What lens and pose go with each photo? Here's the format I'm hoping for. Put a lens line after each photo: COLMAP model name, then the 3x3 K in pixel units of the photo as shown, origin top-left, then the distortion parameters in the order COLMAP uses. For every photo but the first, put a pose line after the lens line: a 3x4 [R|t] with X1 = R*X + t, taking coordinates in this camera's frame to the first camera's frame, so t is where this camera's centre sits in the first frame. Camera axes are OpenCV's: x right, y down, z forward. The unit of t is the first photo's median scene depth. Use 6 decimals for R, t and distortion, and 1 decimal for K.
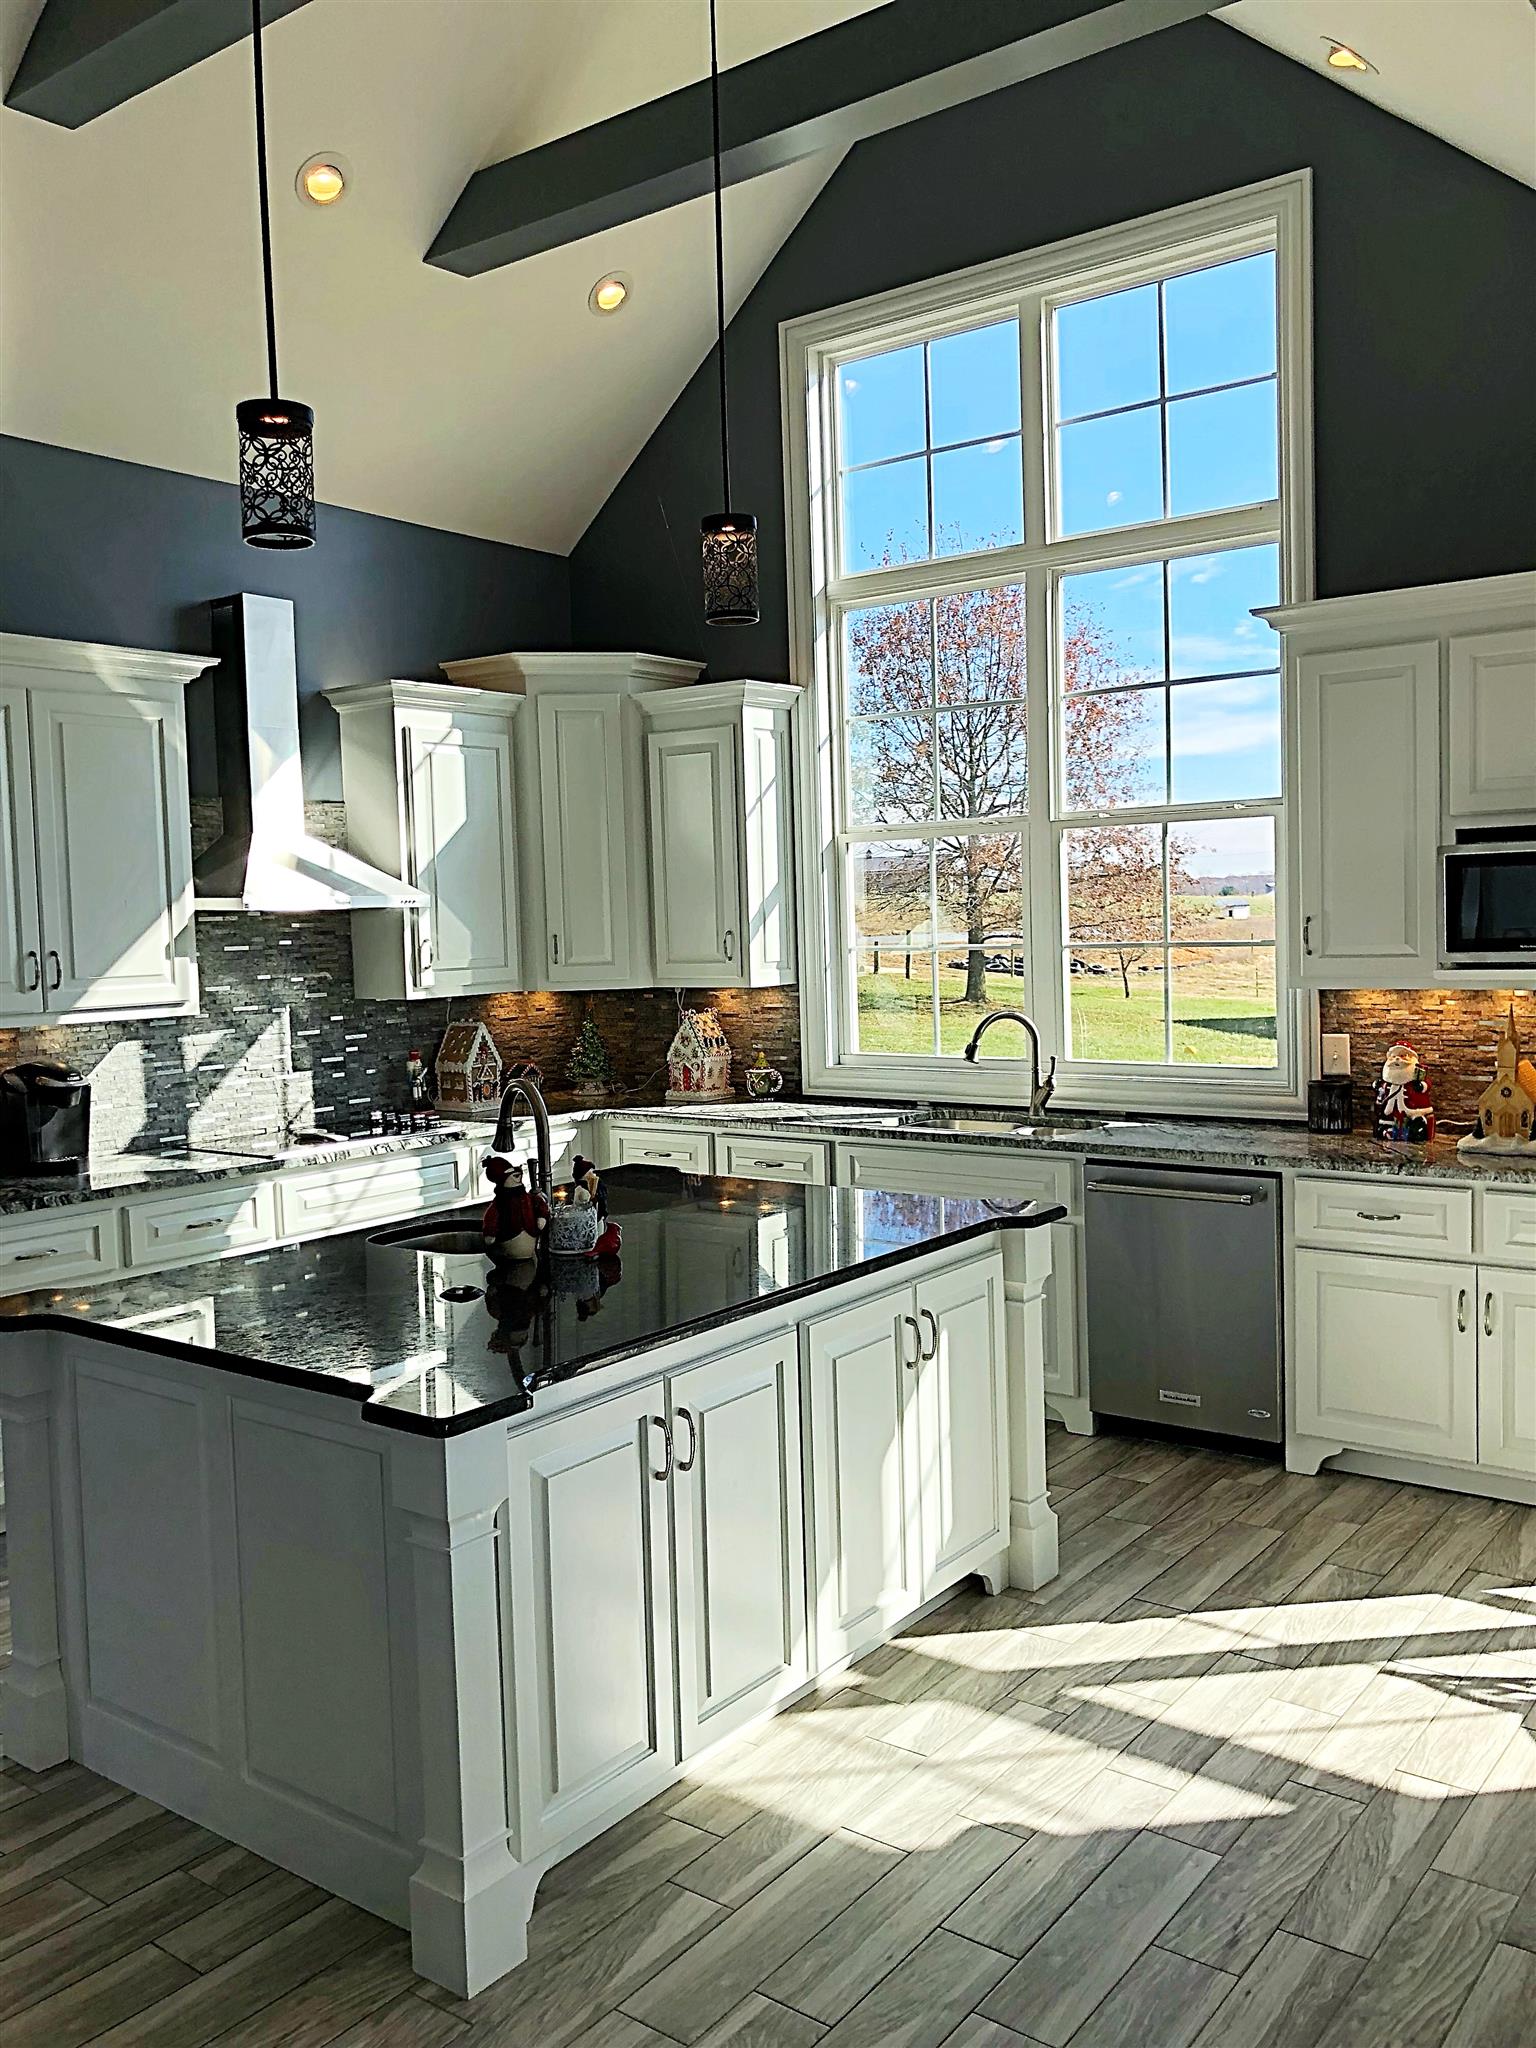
lens RADIAL K [[1672.7, 0, 768.0], [0, 1672.7, 1024.0], [0, 0, 1]] dist [0.009878, -0.004300]
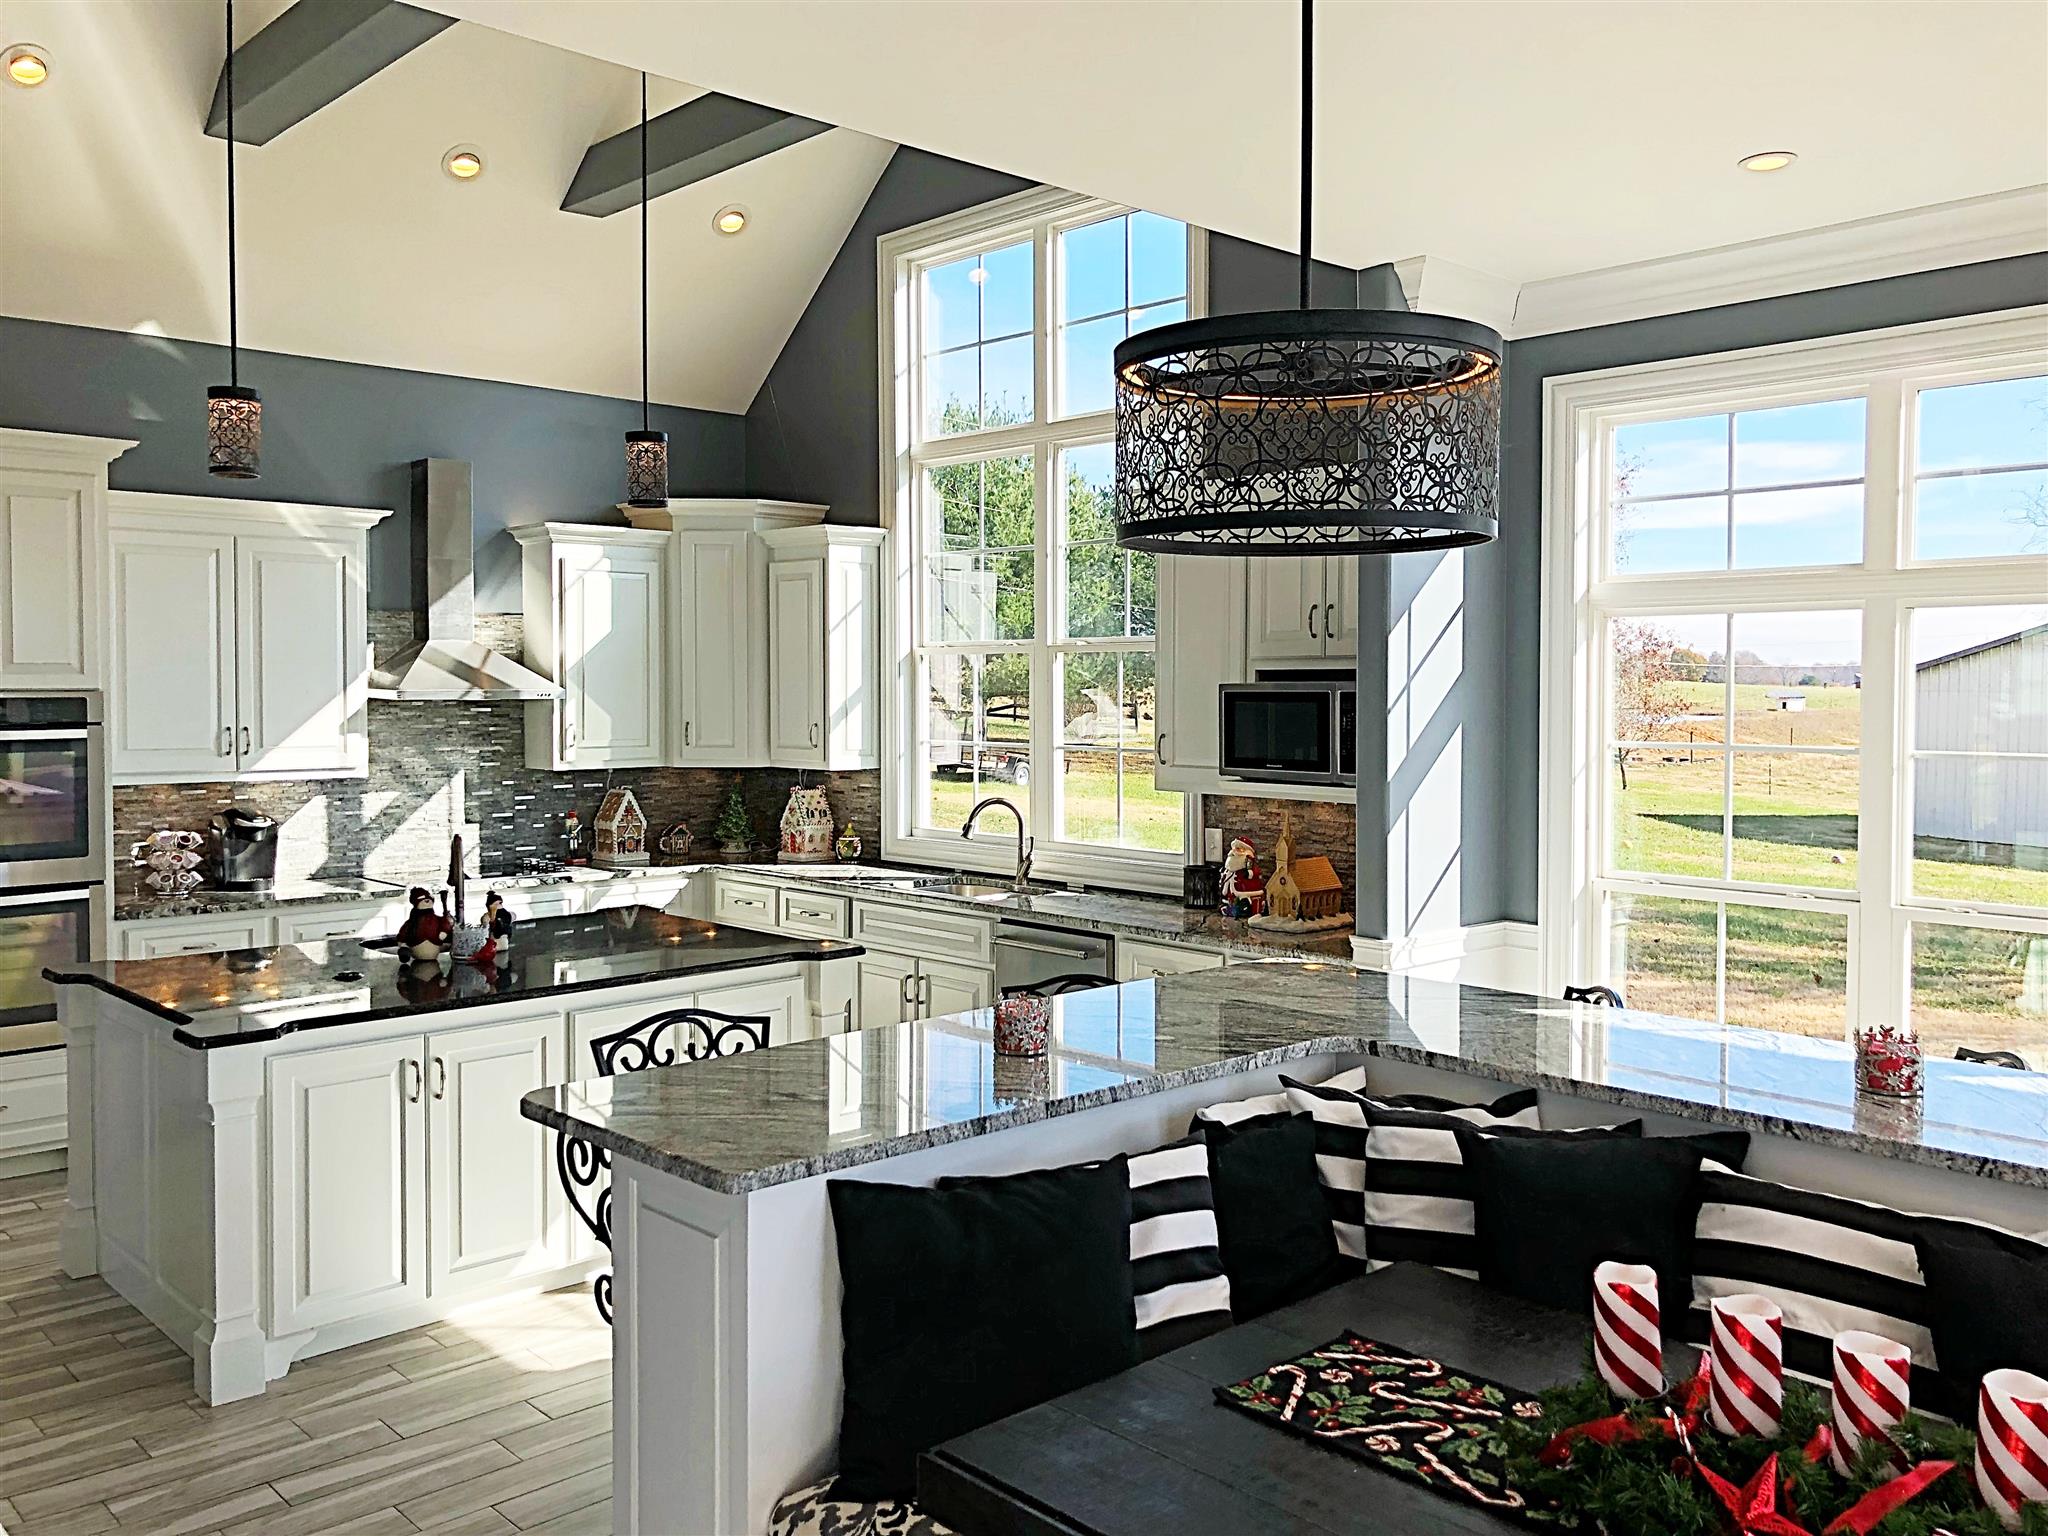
lens RADIAL K [[1672.7, 0, 1053.5], [0, 1672.7, 748.3], [0, 0, 1]] dist [0.009878, -0.004300]
pose [[0.986995, 0.035873, -0.156695, 0.359693], [-0.040012, 0.998926, -0.023344, -0.016844], [0.155689, 0.029311, 0.987371, -0.201802]]
